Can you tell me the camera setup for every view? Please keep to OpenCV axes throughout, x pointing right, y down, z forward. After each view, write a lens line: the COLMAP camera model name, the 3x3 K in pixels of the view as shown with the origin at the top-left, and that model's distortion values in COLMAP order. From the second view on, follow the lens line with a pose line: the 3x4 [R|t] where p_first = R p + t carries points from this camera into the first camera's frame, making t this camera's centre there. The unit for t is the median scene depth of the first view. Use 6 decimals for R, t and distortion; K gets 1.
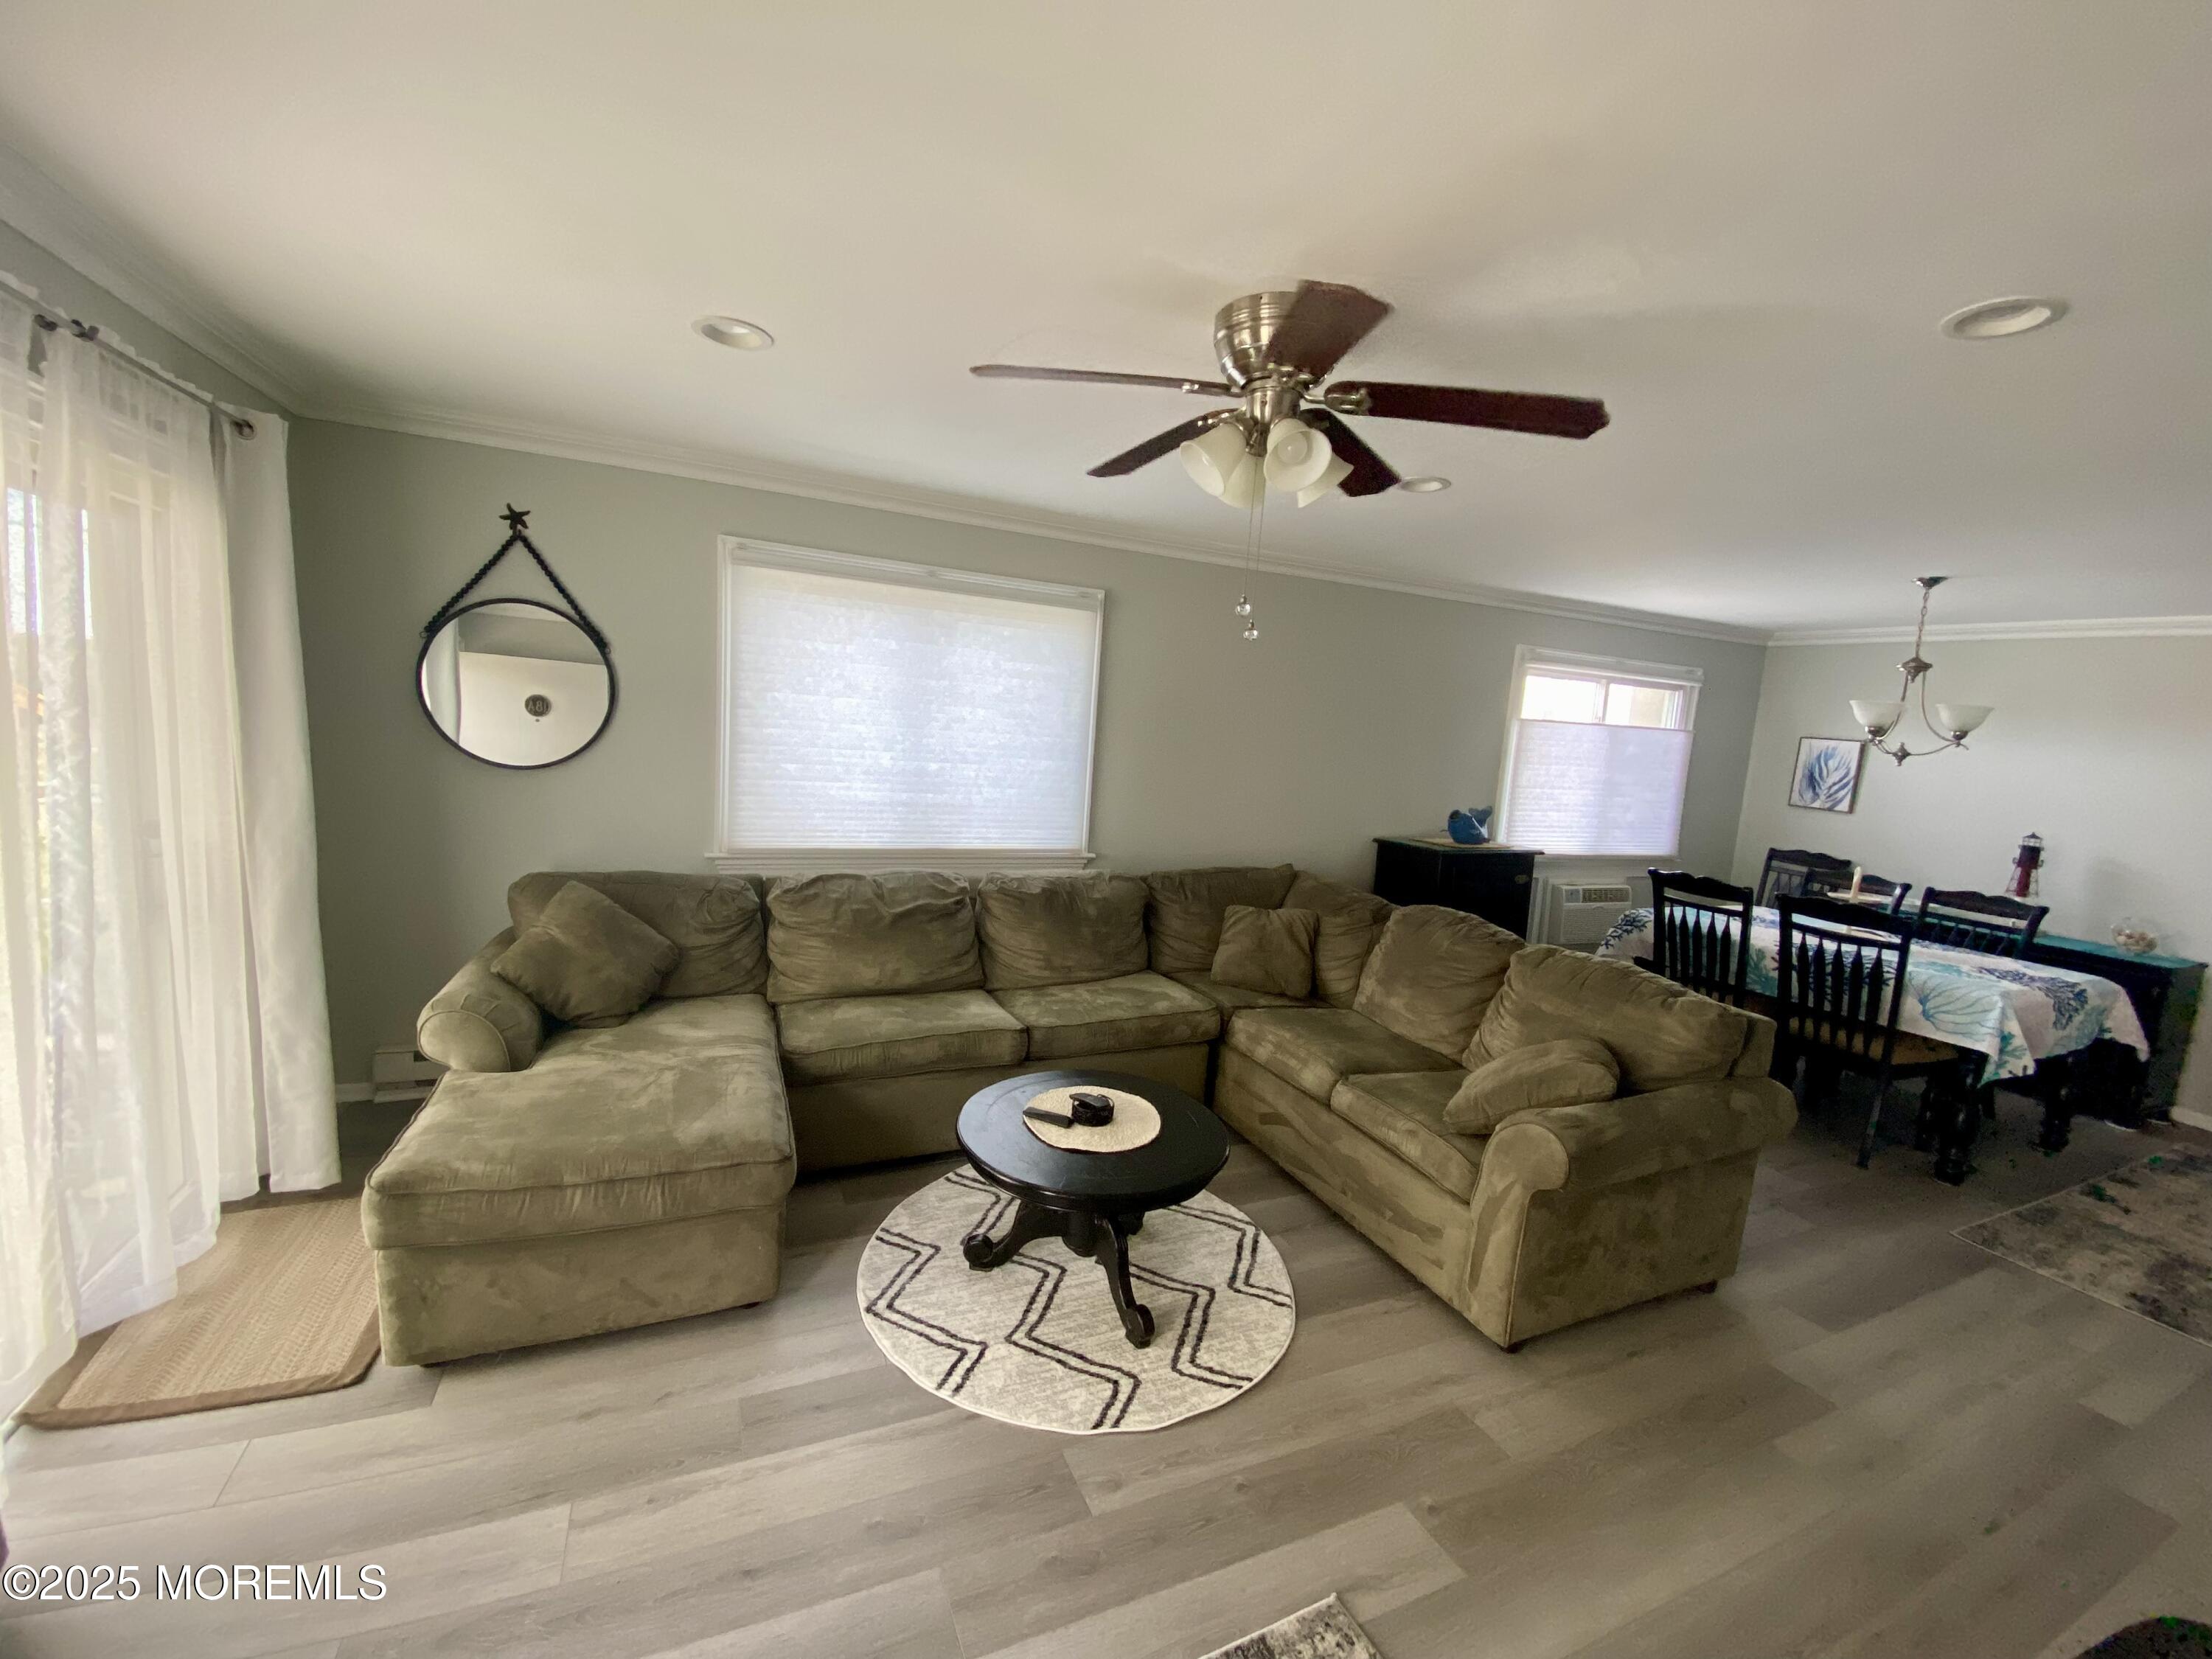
lens RADIAL K [[893.3, 0, 1112.5], [0, 893.3, 833.2], [0, 0, 1]] dist [-0.012215, -0.004470]
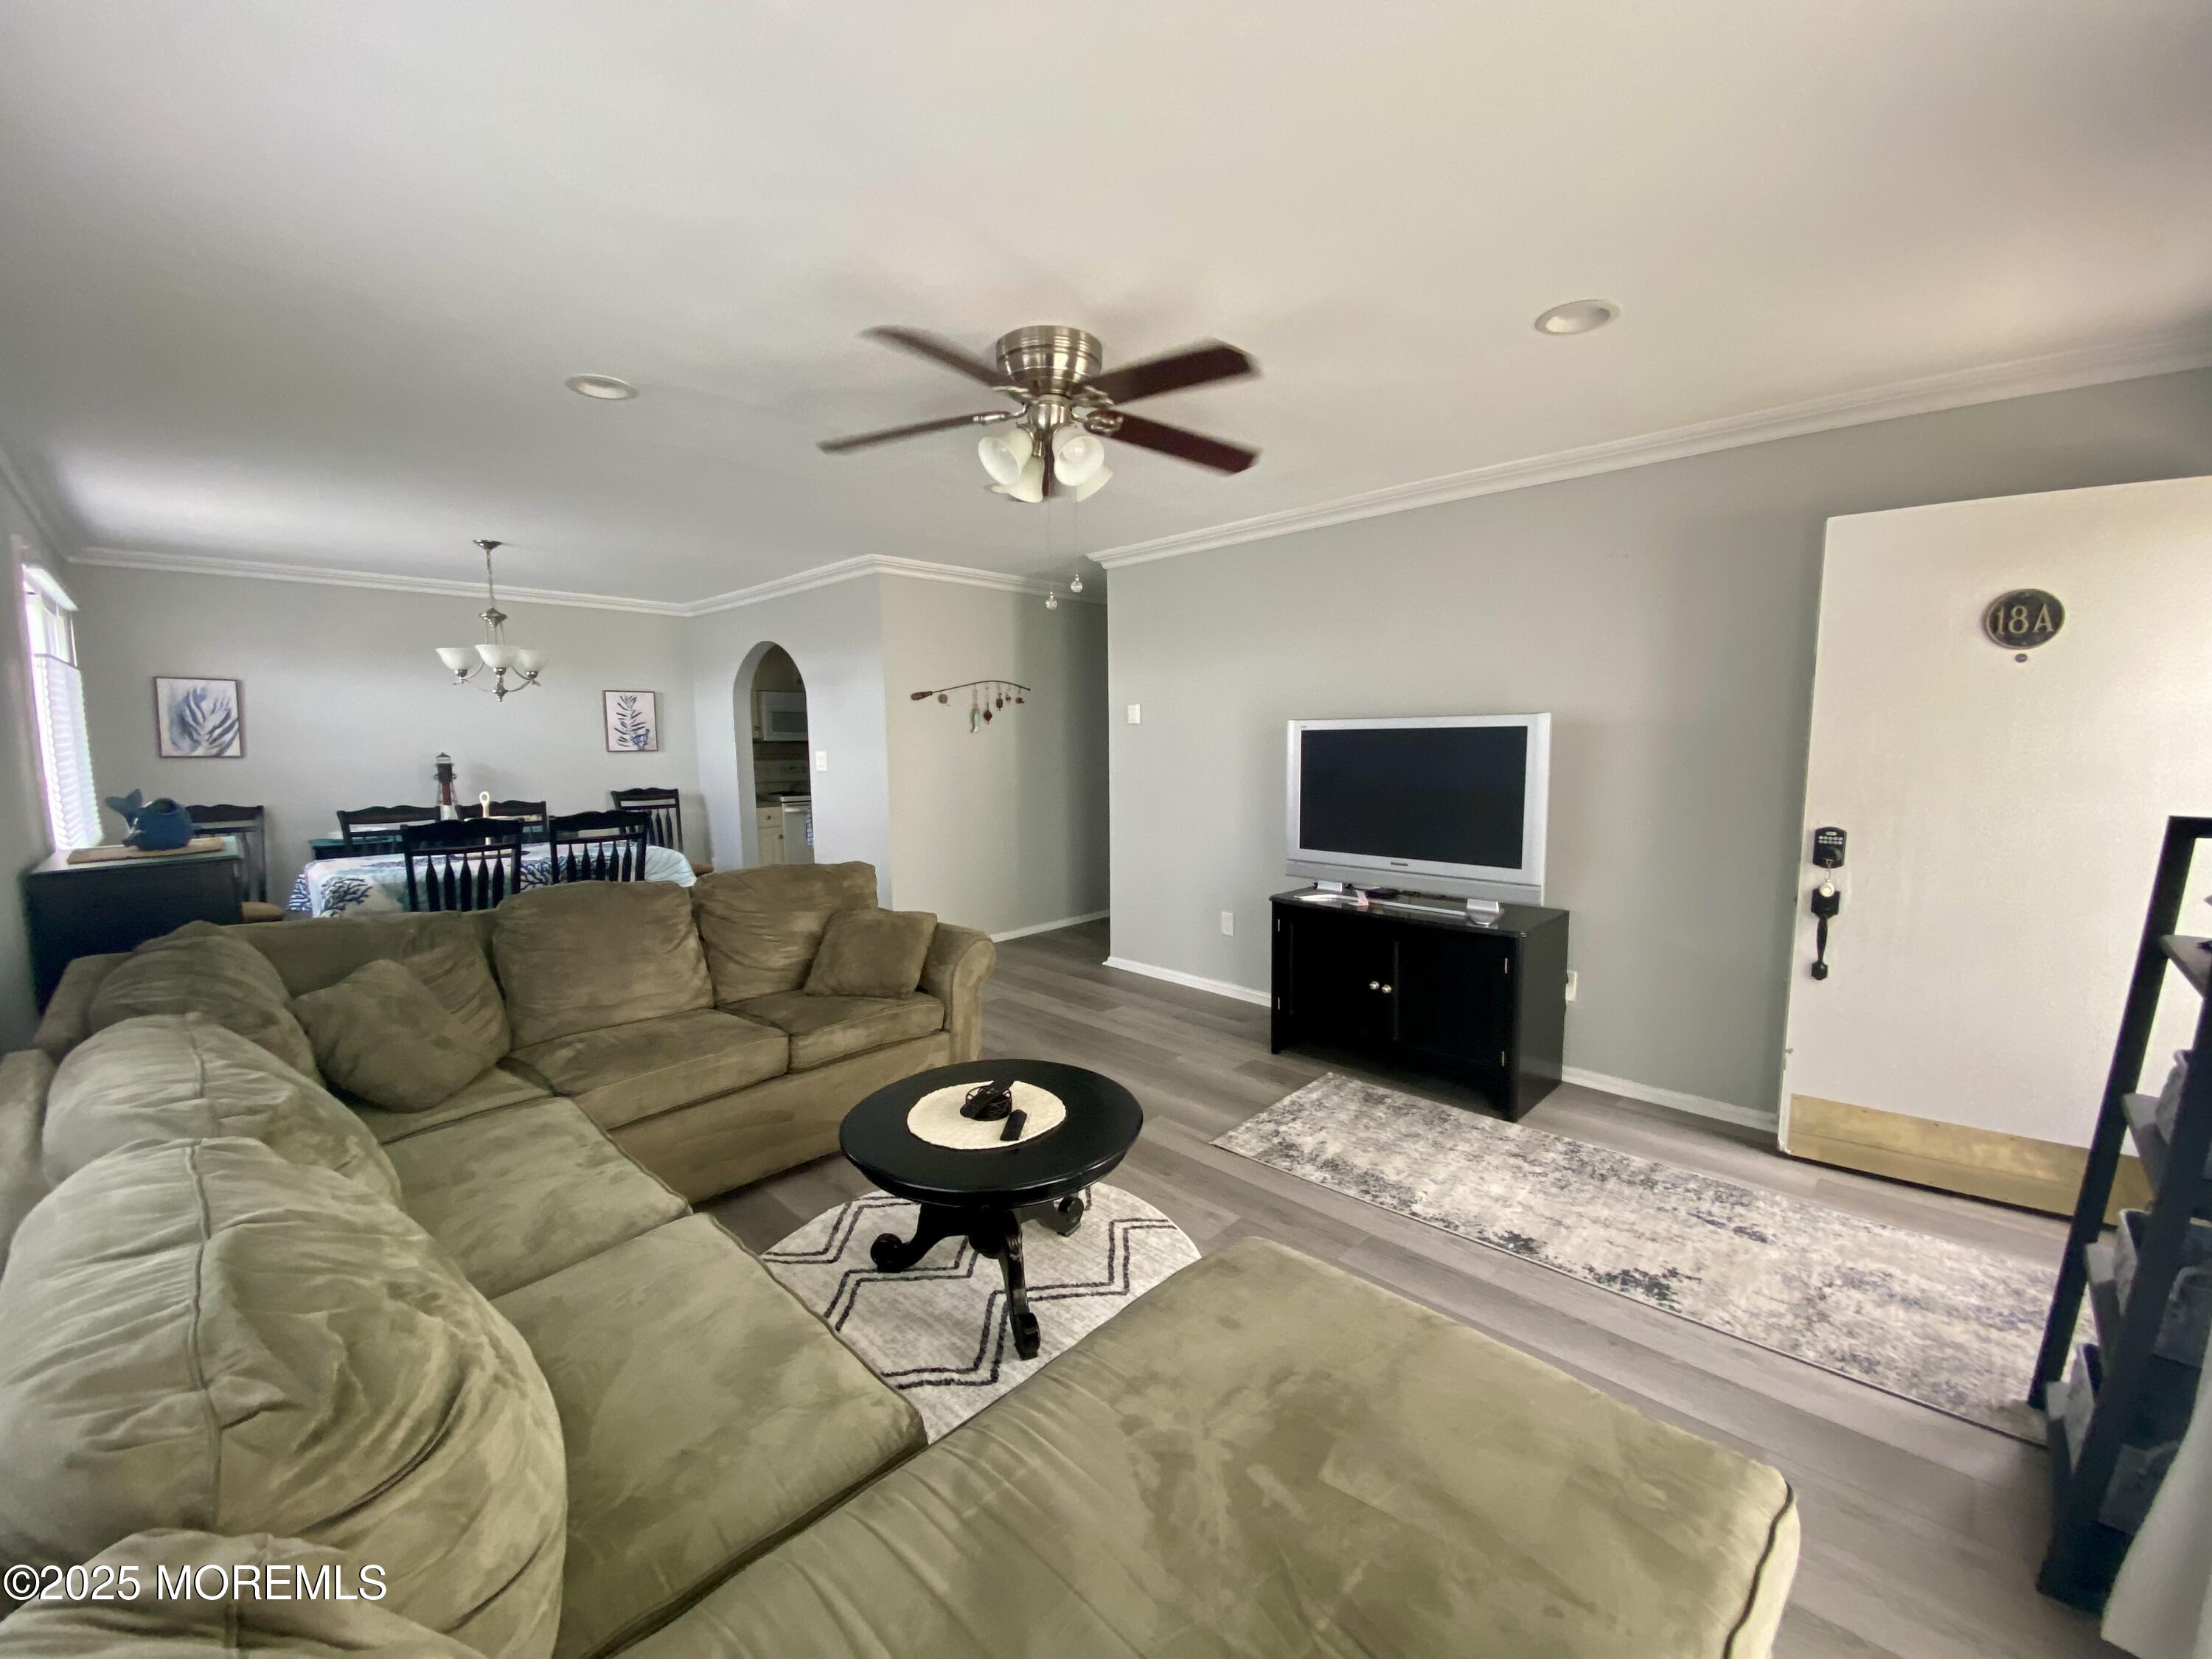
lens RADIAL K [[893.3, 0, 1090.5], [0, 893.3, 821.8], [0, 0, 1]] dist [-0.012215, -0.004470]
pose [[-0.355725, -0.156931, 0.921321, -0.371211], [0.095176, 0.974594, 0.202753, -0.061991], [-0.929732, 0.159812, -0.331751, 0.502483]]
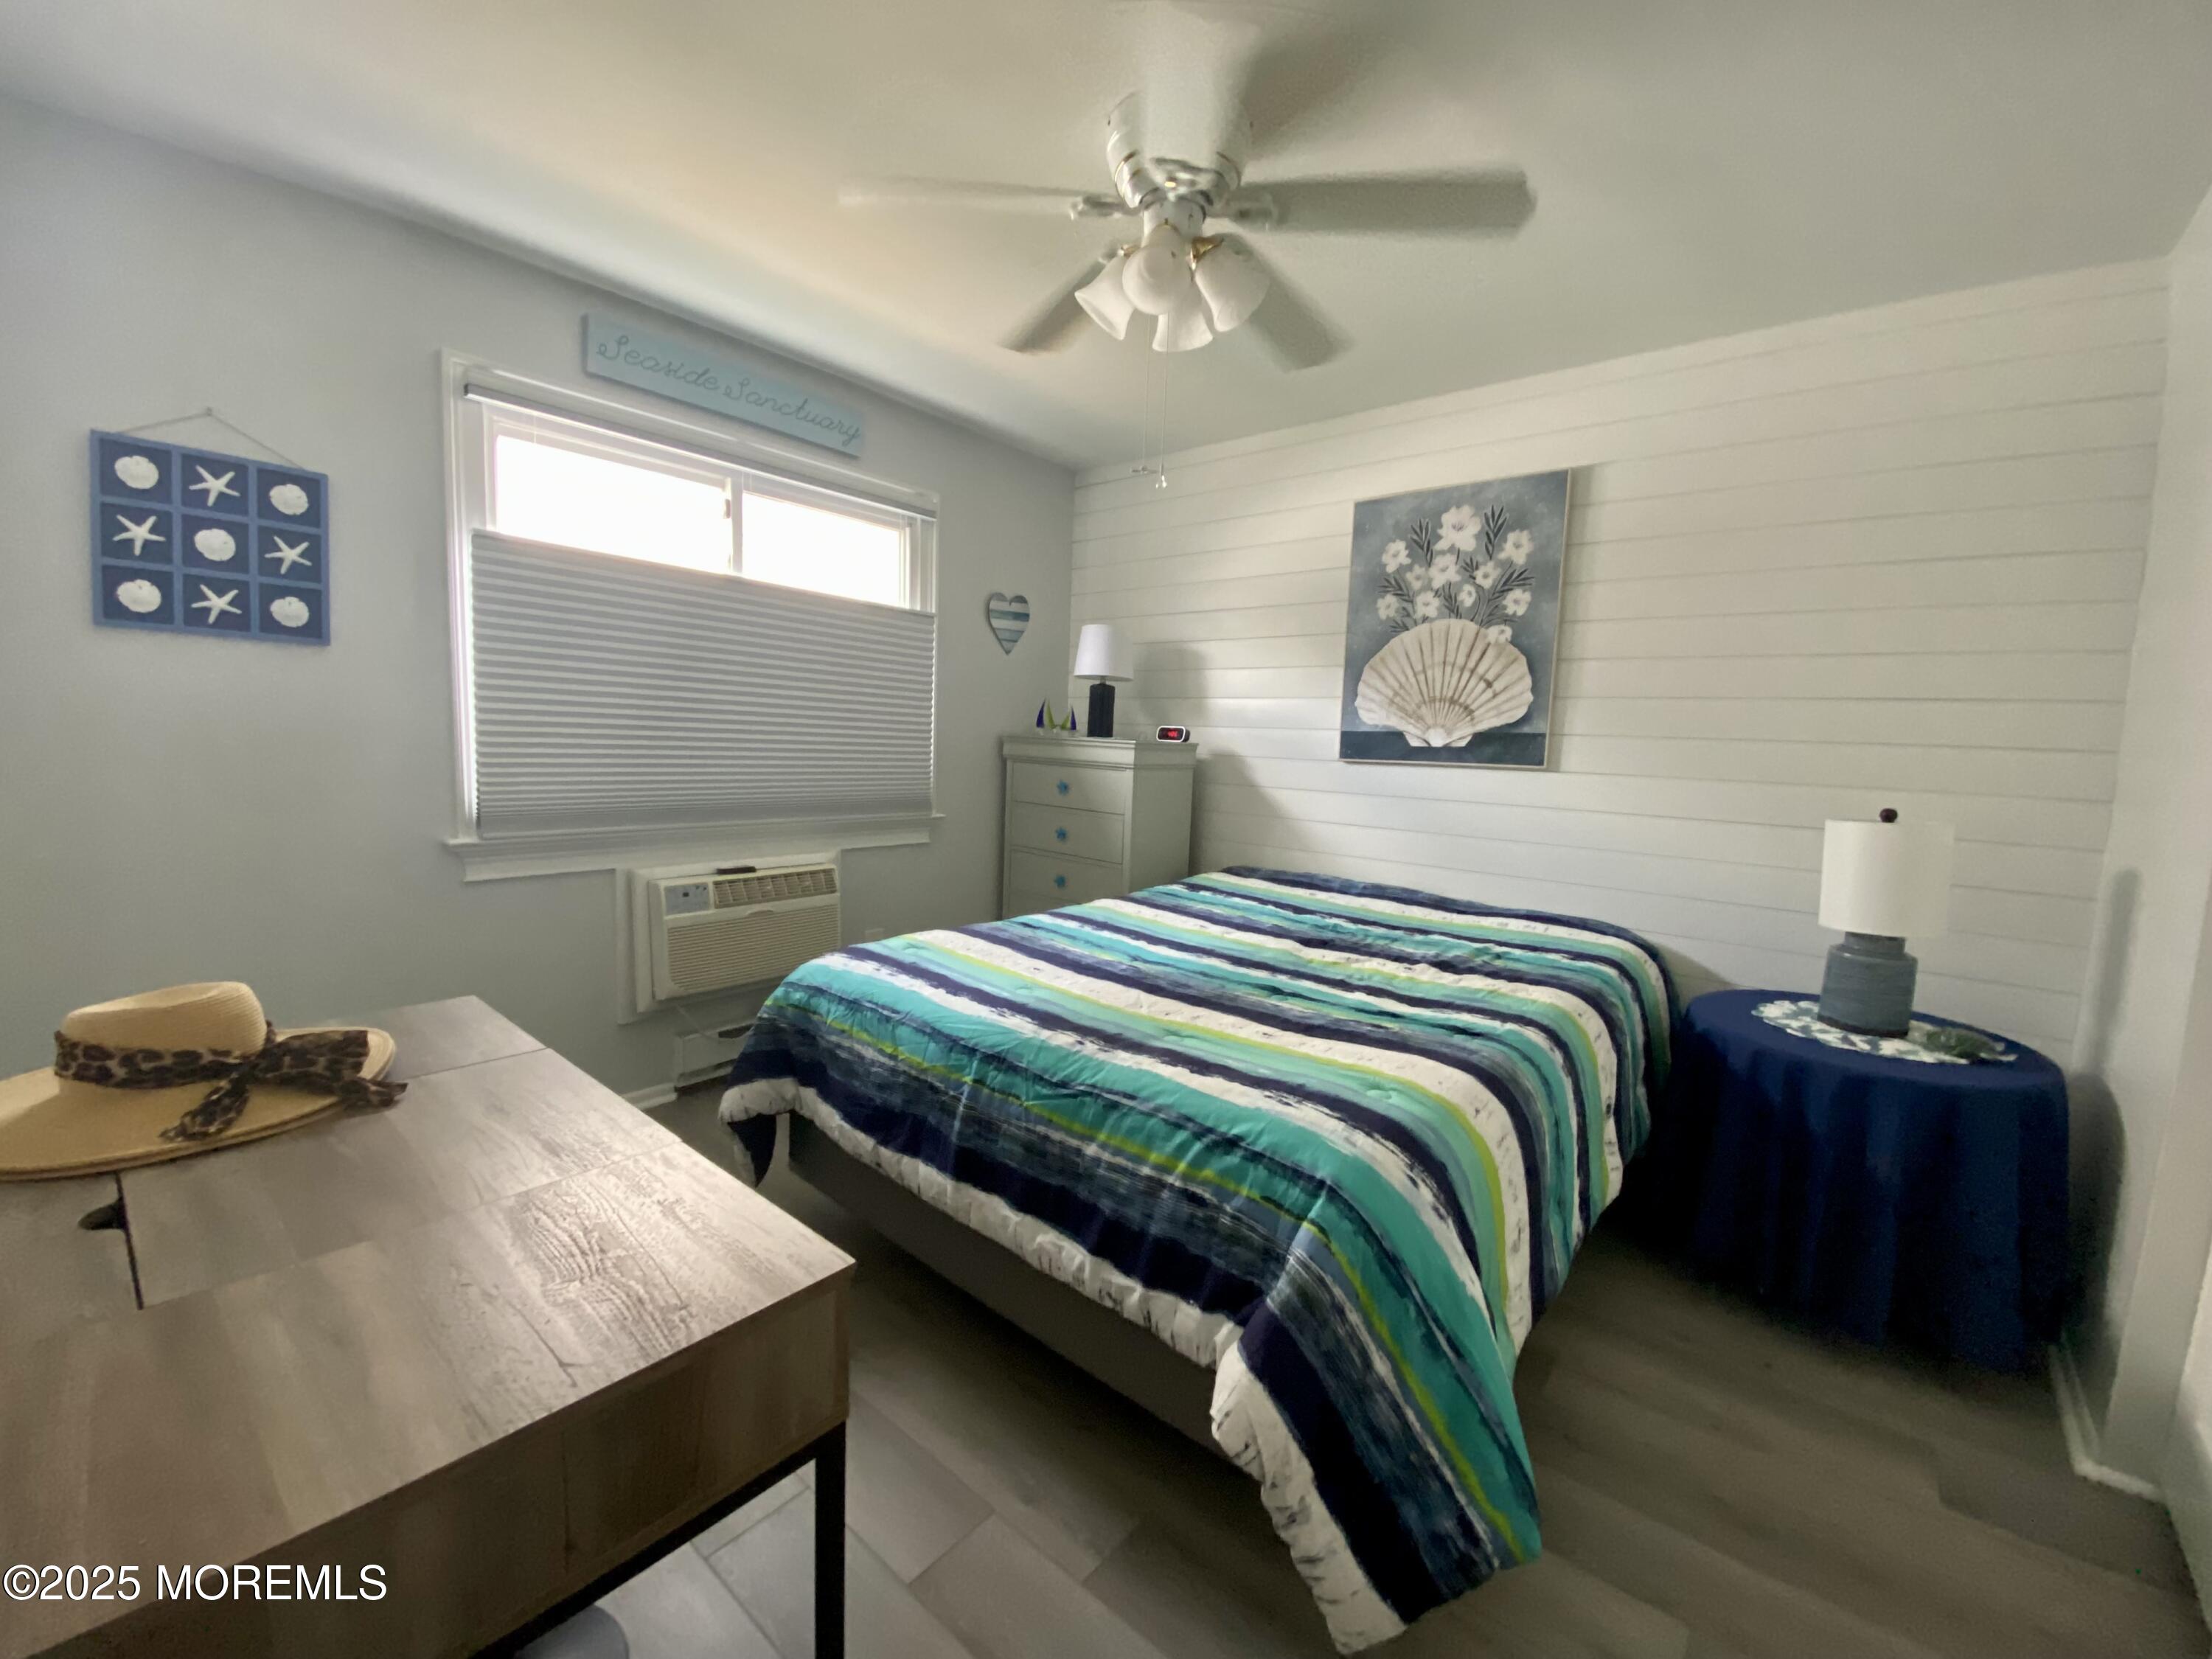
lens RADIAL K [[893.3, 0, 1108.2], [0, 893.3, 829.3], [0, 0, 1]] dist [-0.012215, -0.004470]
pose [[0.904153, -0.067921, 0.421774, 0.516222], [0.064370, 0.997669, 0.022672, 0.034976], [-0.422330, 0.006650, 0.906418, 0.434718]]
